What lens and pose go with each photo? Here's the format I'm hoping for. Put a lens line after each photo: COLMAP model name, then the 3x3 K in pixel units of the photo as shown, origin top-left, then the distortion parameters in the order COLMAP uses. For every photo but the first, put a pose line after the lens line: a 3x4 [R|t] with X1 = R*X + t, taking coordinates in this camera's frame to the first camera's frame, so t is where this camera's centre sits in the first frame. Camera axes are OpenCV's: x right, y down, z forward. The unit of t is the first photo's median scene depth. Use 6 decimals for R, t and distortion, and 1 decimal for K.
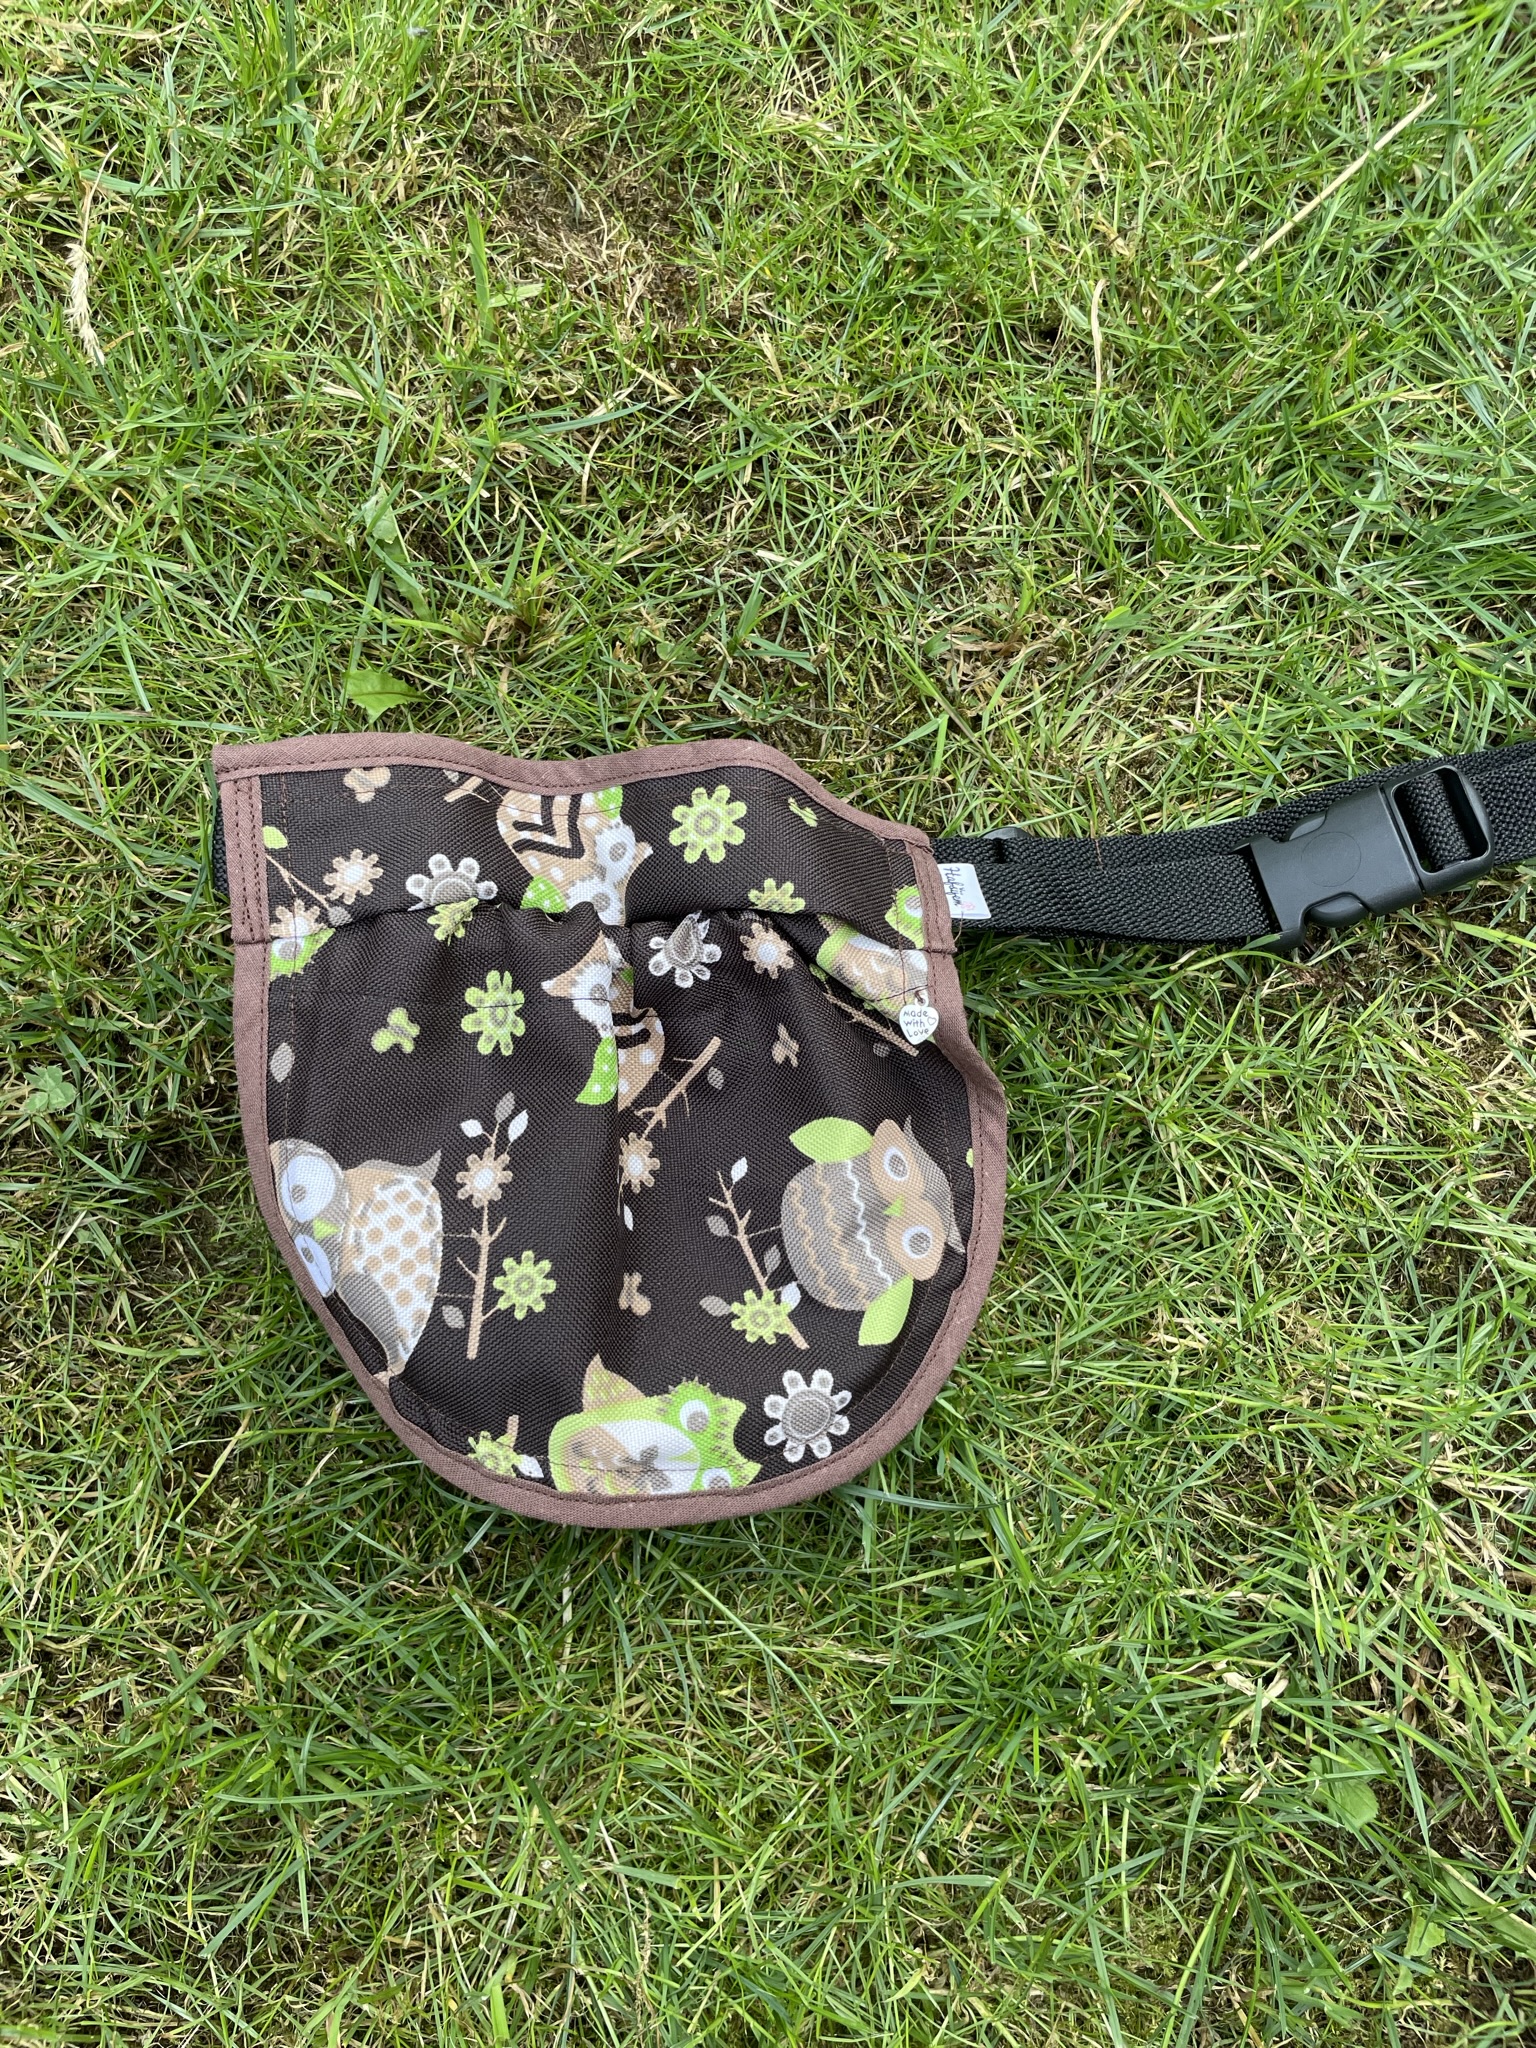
lens RADIAL K [[1583.6, 0, 768.0], [0, 1583.6, 1018.4], [0, 0, 1]] dist [0.063705, -0.105376]
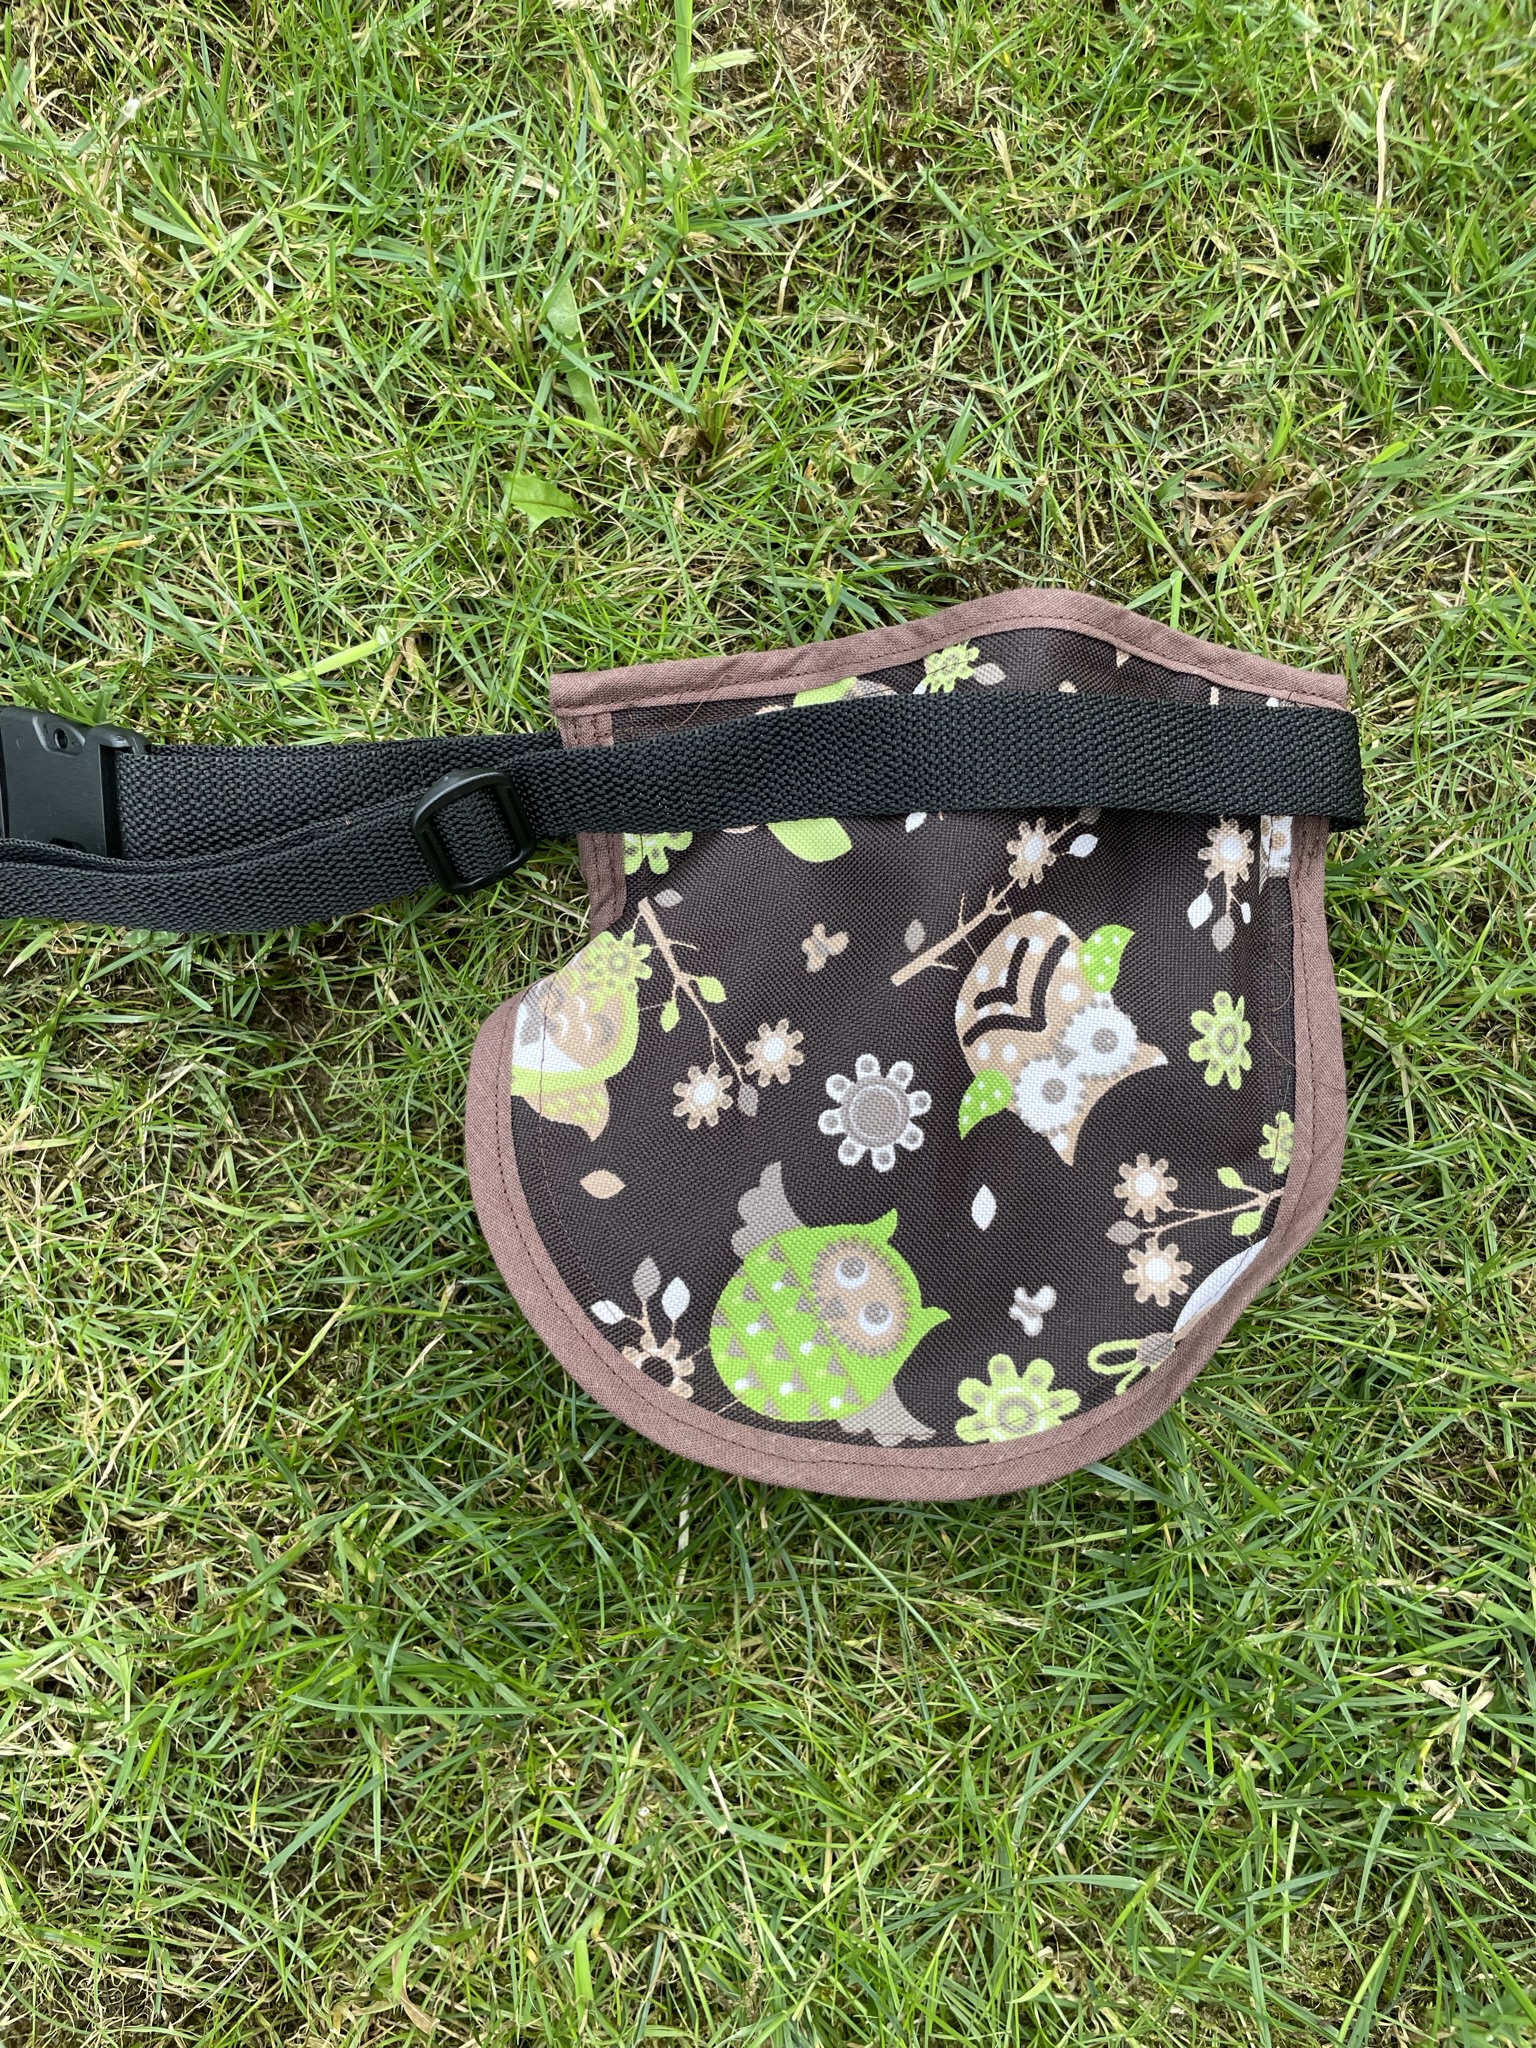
lens RADIAL K [[1583.6, 0, 774.9], [0, 1583.6, 1030.9], [0, 0, 1]] dist [0.063705, -0.105376]
pose [[0.995272, 0.068851, -0.068508, -0.029526], [-0.067503, 0.997481, 0.021811, 0.057448], [0.069837, -0.017083, 0.997412, 0.100135]]
